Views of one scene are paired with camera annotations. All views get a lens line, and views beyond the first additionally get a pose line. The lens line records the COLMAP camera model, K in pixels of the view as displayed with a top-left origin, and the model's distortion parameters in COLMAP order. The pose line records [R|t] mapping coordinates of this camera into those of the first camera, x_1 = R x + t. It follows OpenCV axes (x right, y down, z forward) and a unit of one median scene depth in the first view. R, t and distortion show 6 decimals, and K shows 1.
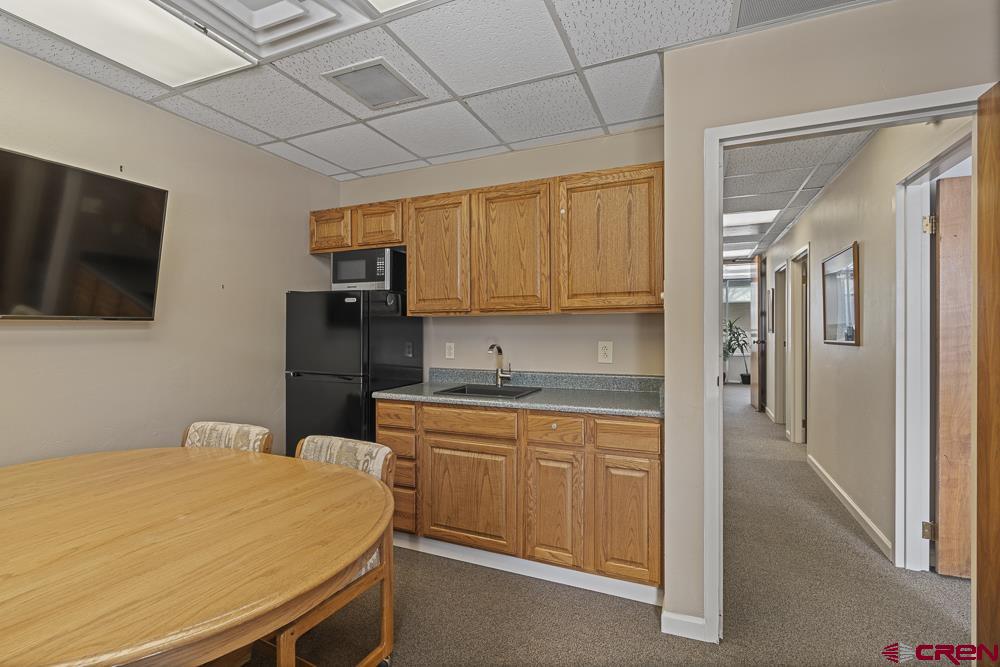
lens RADIAL K [[451.7, 0, 500.0], [0, 451.7, 330.6], [0, 0, 1]] dist [-0.004505, 0.001026]
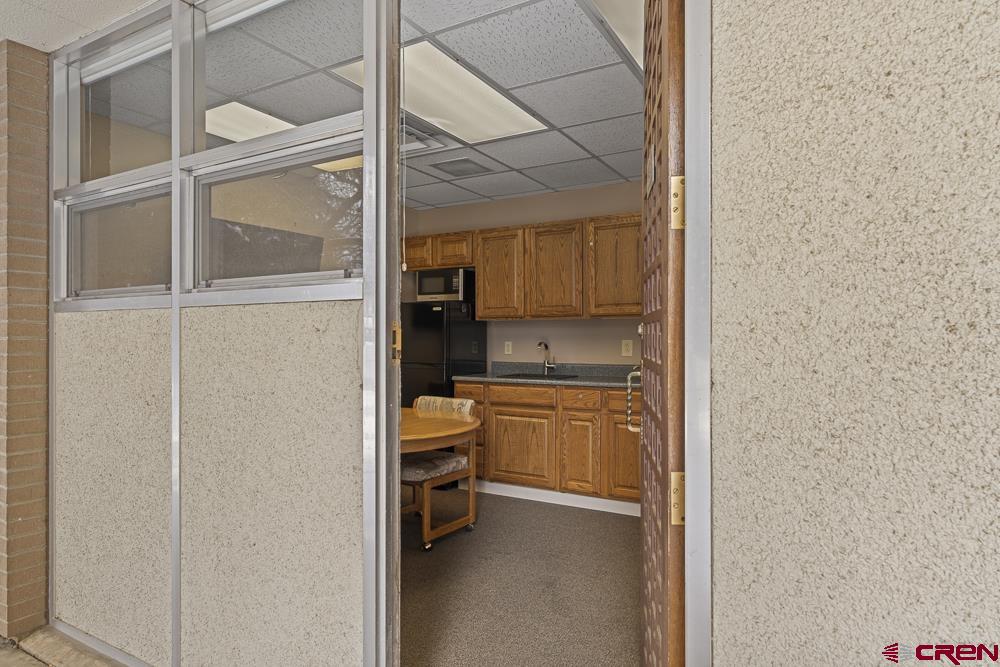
lens RADIAL K [[586.8, 0, 500.1], [0, 586.8, 337.7], [0, 0, 1]] dist [0.000395, 0.000012]
pose [[0.993320, 0.003249, -0.115351, 0.065819], [-0.003477, 0.999992, -0.001779, 0.022489], [0.115344, 0.002168, 0.993323, -0.741955]]
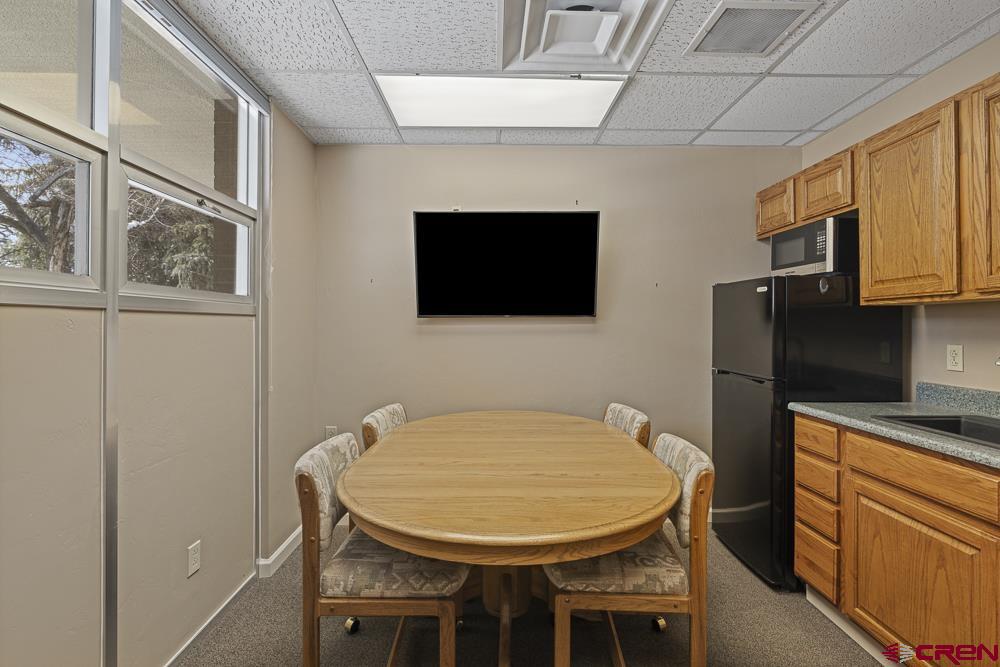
lens RADIAL K [[462.4, 0, 500.8], [0, 462.4, 322.4], [0, 0, 1]] dist [-0.007892, 0.000418]
pose [[0.413973, -0.003290, -0.910283, 0.247448], [-0.003212, 0.999982, -0.005075, 0.000109], [0.910283, 0.005025, 0.413955, 0.192309]]
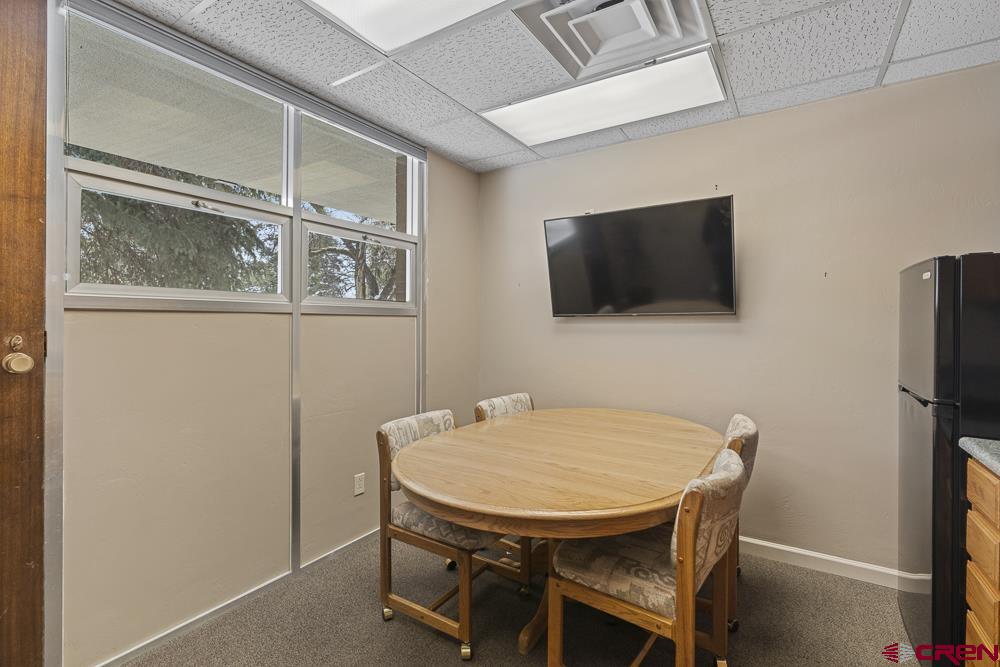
lens RADIAL K [[461.6, 0, 501.2], [0, 461.6, 324.2], [0, 0, 1]] dist [-0.000137, 0.000320]
pose [[-0.160829, 0.004930, -0.986970, 0.366547], [-0.004974, 0.999971, 0.005805, -0.003497], [0.986970, 0.005843, -0.160800, 0.521753]]
